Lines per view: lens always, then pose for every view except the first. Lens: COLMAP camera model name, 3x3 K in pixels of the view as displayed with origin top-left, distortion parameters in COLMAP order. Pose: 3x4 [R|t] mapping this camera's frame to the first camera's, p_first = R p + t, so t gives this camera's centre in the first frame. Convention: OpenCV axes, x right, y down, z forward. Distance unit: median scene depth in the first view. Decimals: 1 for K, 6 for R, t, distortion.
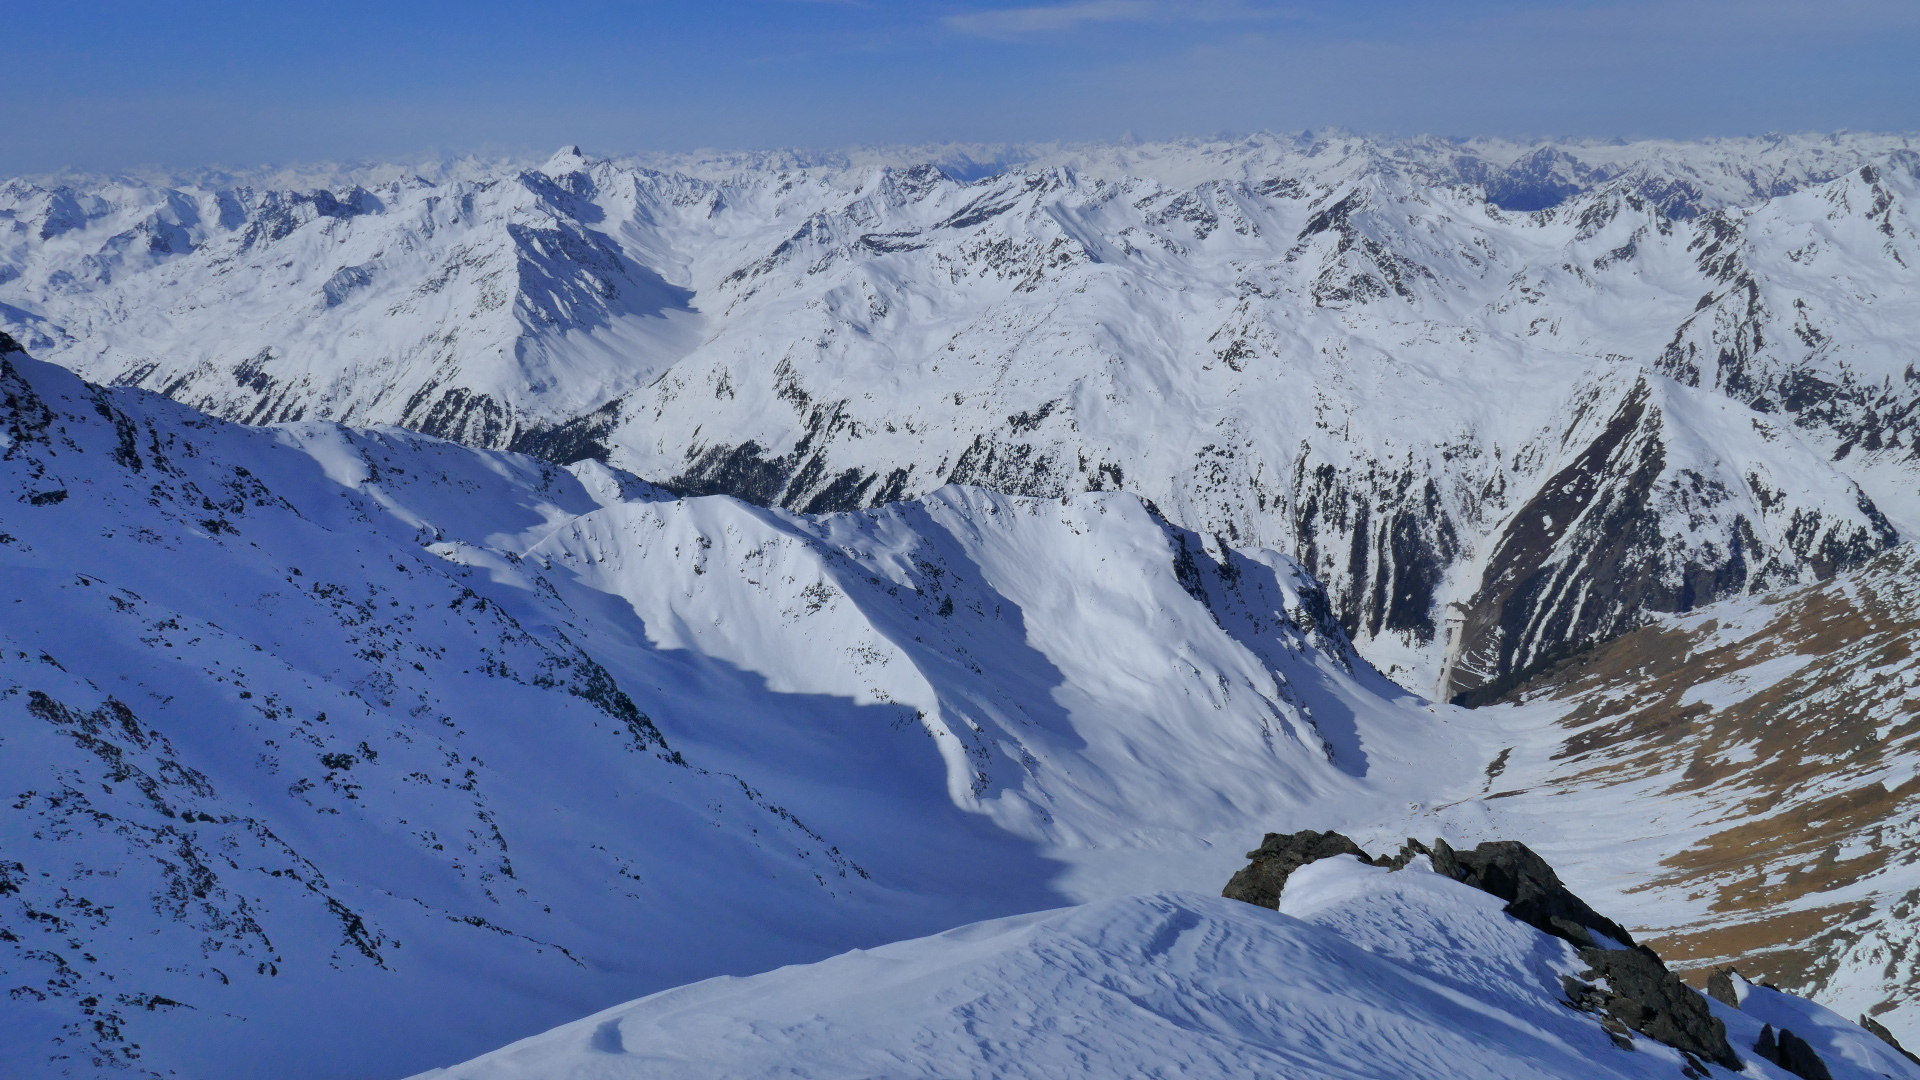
lens RADIAL K [[1413.4, 0, 962.7], [0, 1413.4, 547.2], [0, 0, 1]] dist [-0.001936, -0.000901]
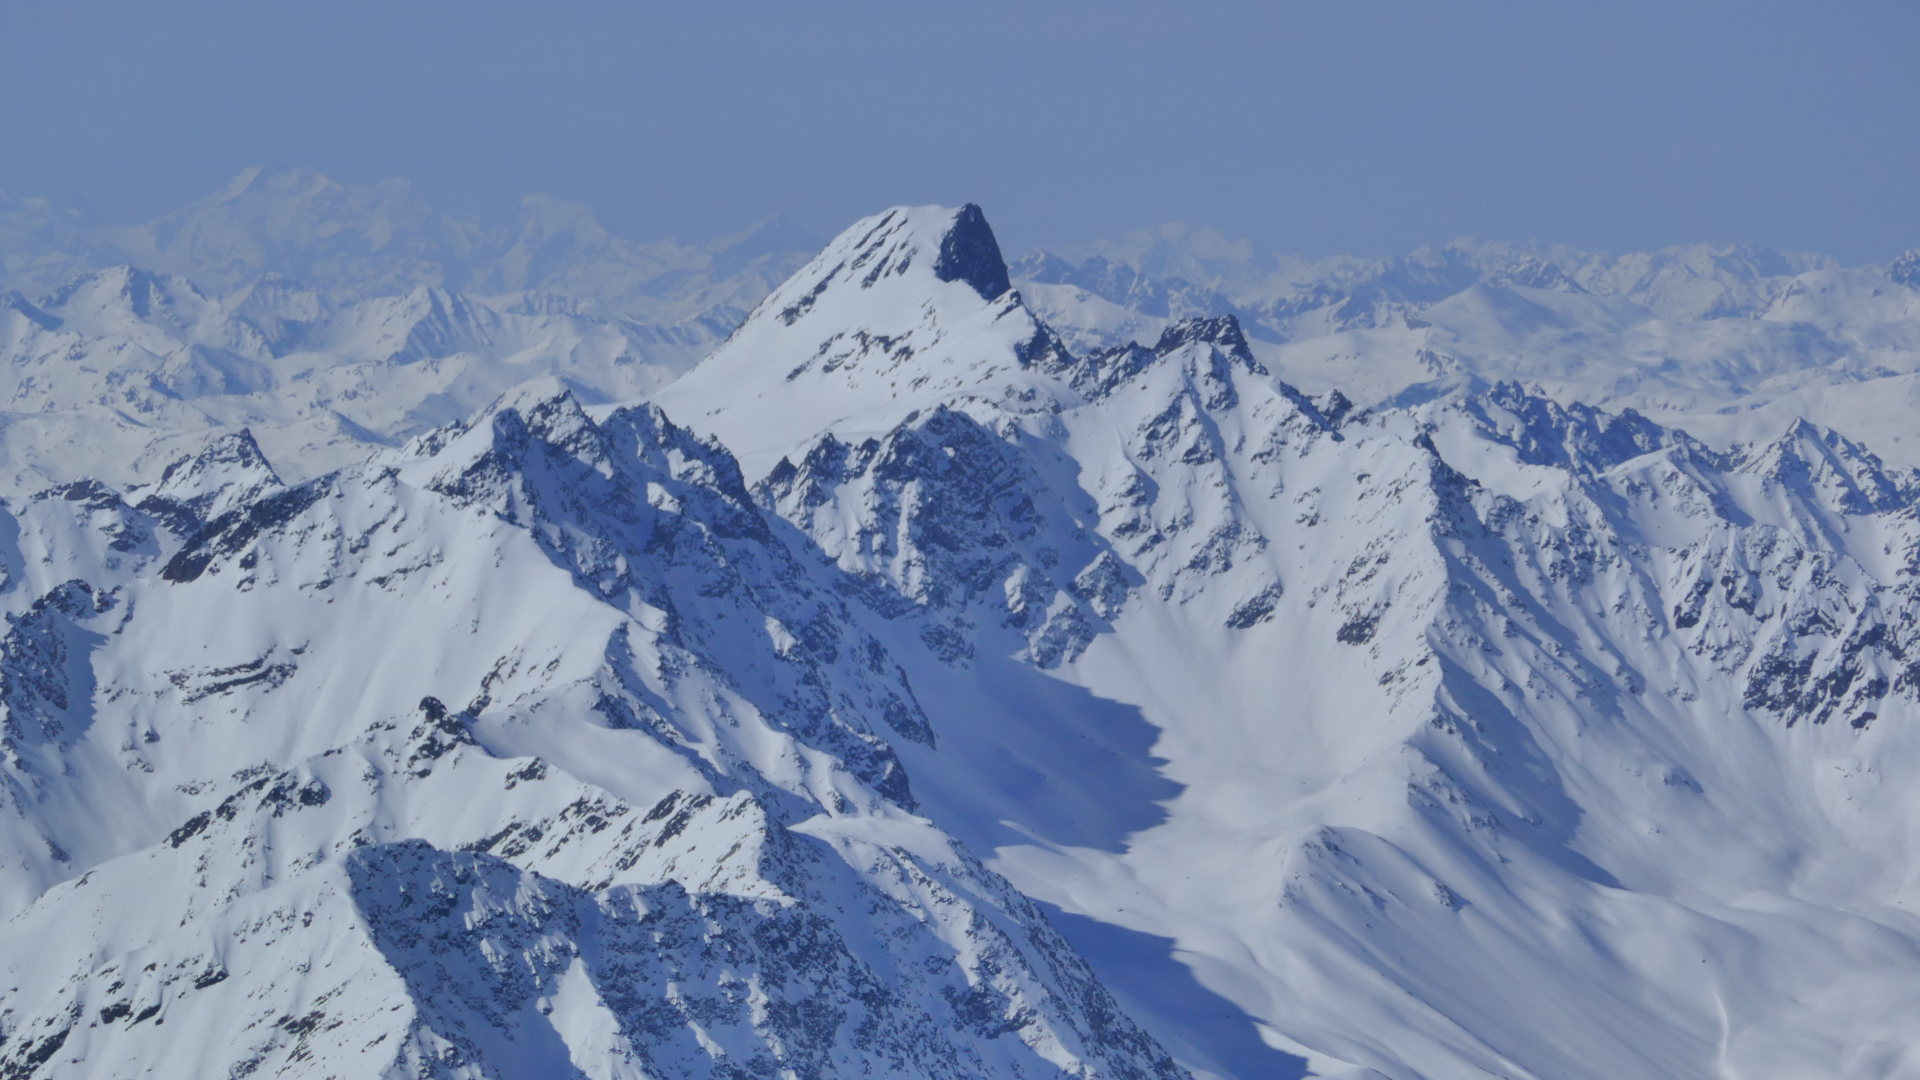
lens RADIAL K [[14359.9, 0, 960.0], [0, 14359.9, 539.9], [0, 0, 1]] dist [0.392012, 0.000000]
pose [[0.966054, 0.009180, -0.258177, 0.034093], [-0.073194, 0.968145, -0.239455, 0.029005], [0.247754, 0.250223, 0.935952, -0.111572]]
